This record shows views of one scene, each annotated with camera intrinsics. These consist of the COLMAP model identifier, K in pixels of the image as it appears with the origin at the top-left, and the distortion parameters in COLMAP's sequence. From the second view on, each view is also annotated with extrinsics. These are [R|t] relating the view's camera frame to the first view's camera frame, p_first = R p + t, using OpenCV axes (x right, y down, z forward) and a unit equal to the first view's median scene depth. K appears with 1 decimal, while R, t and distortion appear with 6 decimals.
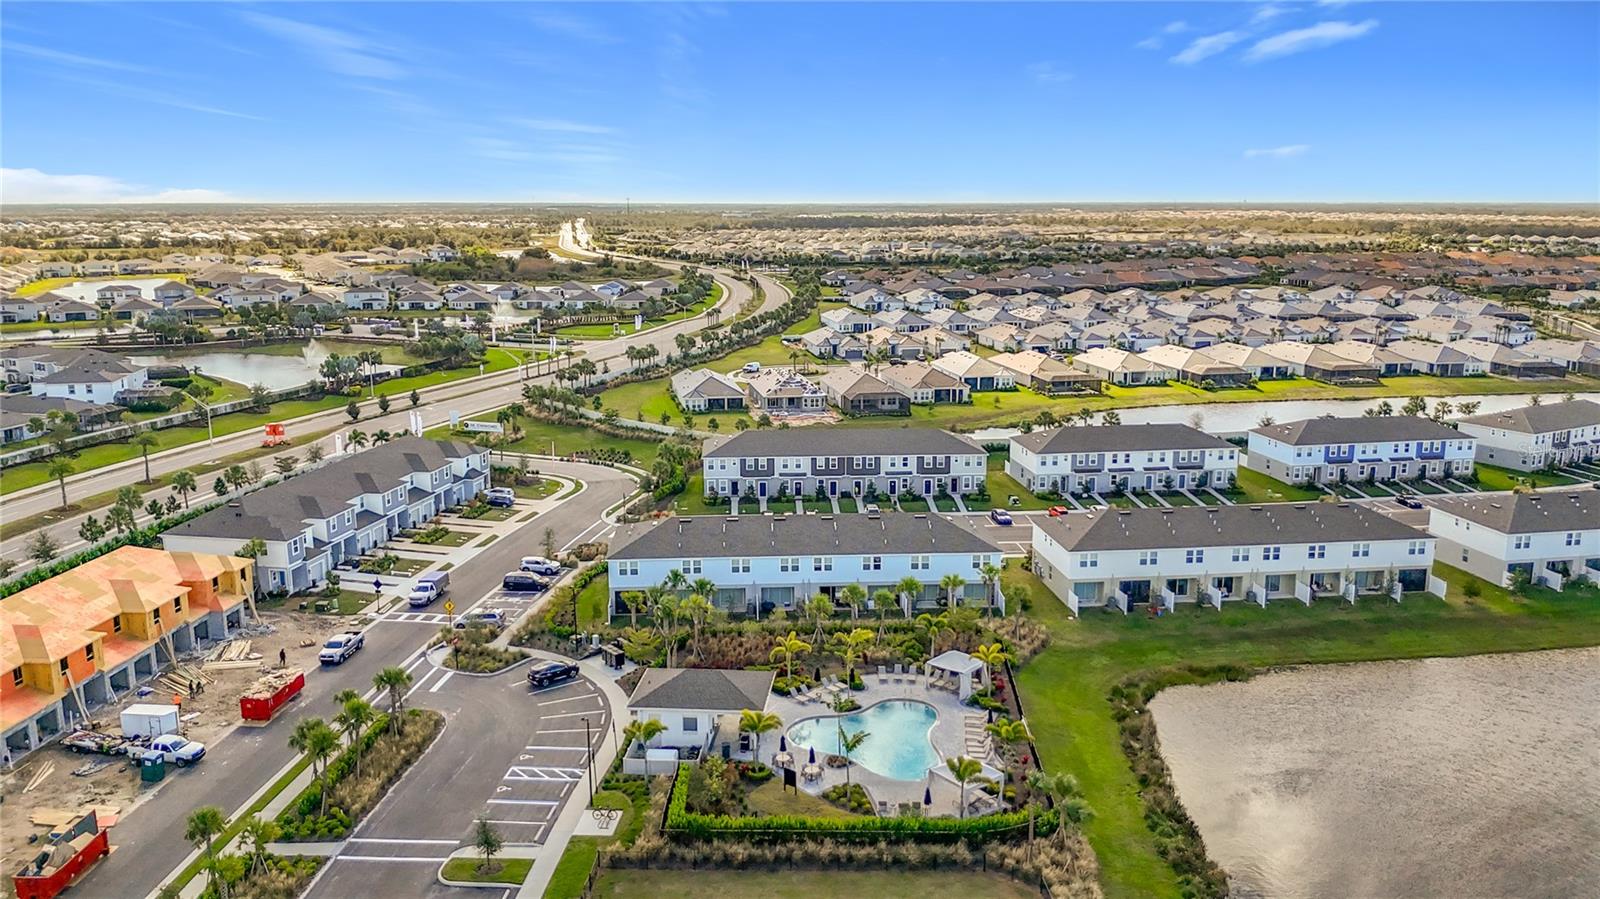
lens RADIAL K [[1213.3, 0, 804.2], [0, 1213.3, 414.1], [0, 0, 1]] dist [0.096490, -0.158977]
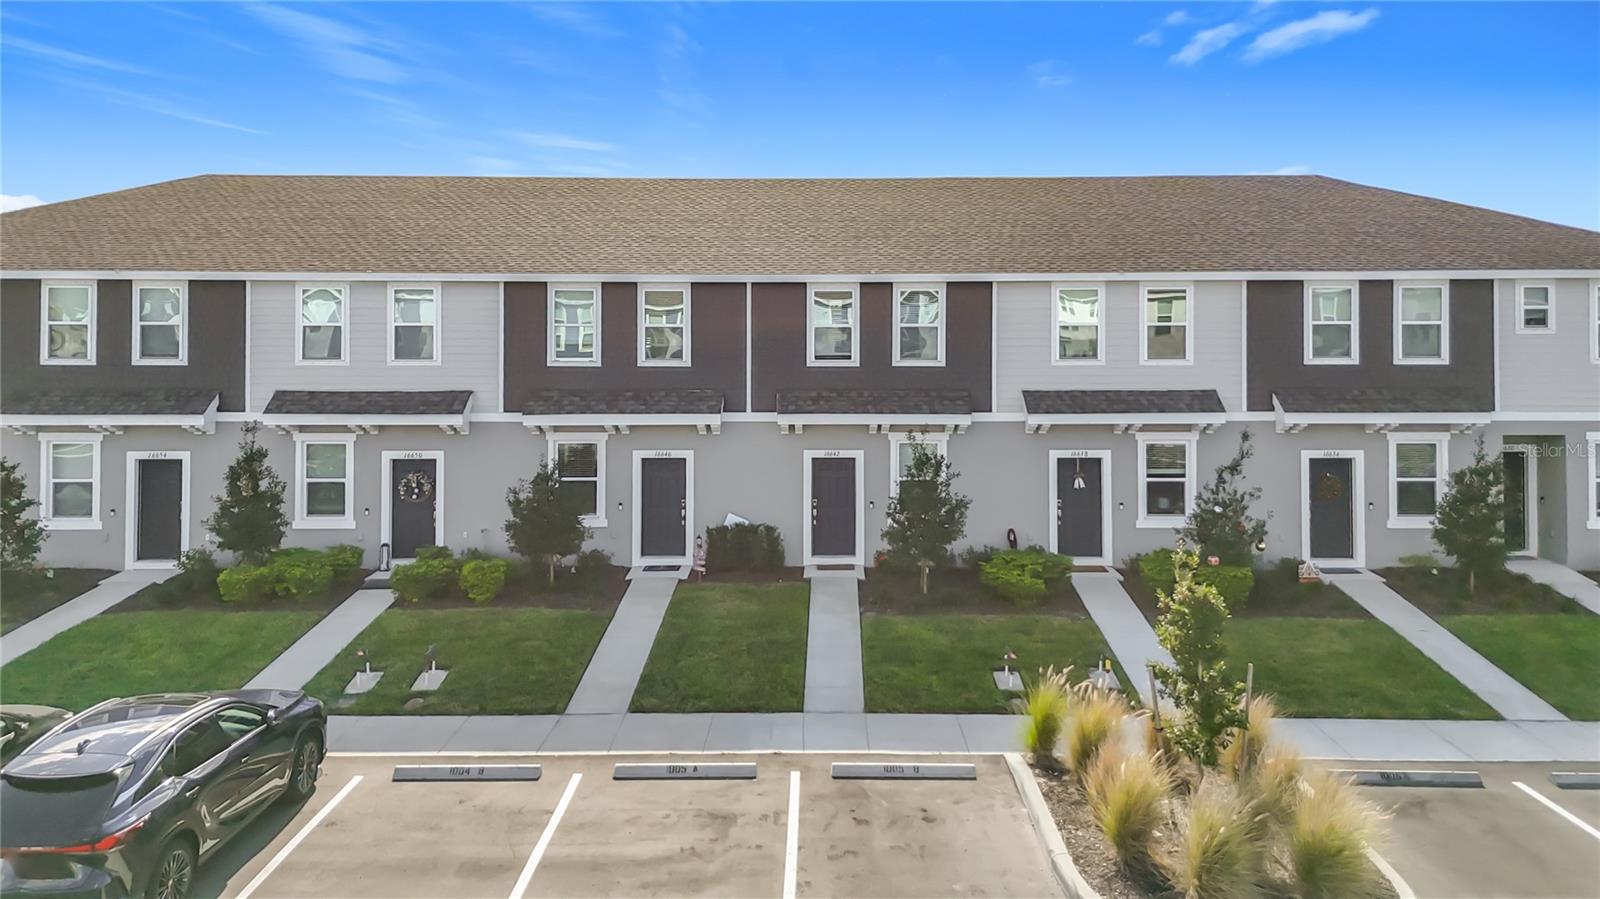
lens RADIAL K [[1161.6, 0, 801.6], [0, 1161.6, 361.7], [0, 0, 1]] dist [0.042210, -0.004561]
pose [[0.998362, -0.000297, -0.057207, 0.034979], [-0.010973, 0.980428, -0.196573, 0.051512], [0.056146, 0.196879, 0.978819, 0.624592]]
